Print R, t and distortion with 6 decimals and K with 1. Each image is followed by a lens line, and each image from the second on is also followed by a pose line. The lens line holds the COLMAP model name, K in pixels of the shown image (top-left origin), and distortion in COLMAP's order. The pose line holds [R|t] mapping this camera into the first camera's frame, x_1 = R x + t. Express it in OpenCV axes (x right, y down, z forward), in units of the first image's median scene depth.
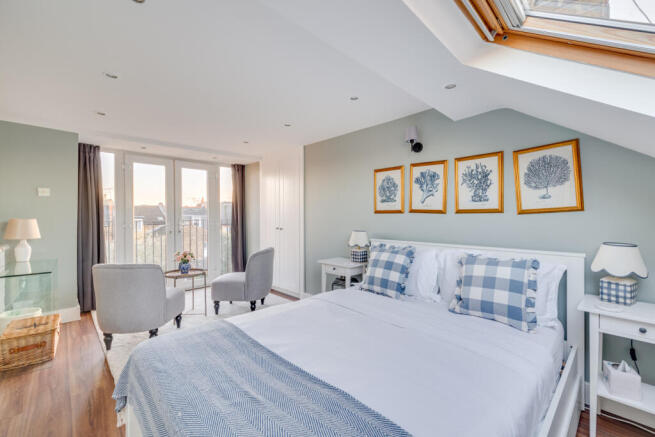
lens RADIAL K [[270.8, 0, 326.9], [0, 270.8, 215.7], [0, 0, 1]] dist [-0.000626, 0.000110]
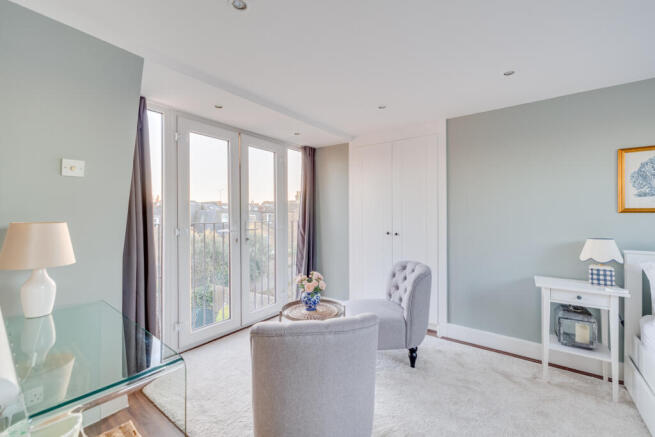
lens RADIAL K [[270.8, 0, 329.9], [0, 270.8, 217.2], [0, 0, 1]] dist [-0.000626, 0.000110]
pose [[0.988324, -0.000312, 0.152366, -0.504921], [-0.000346, 0.999991, 0.004295, -0.000154], [-0.152366, -0.004298, 0.988315, 0.337846]]
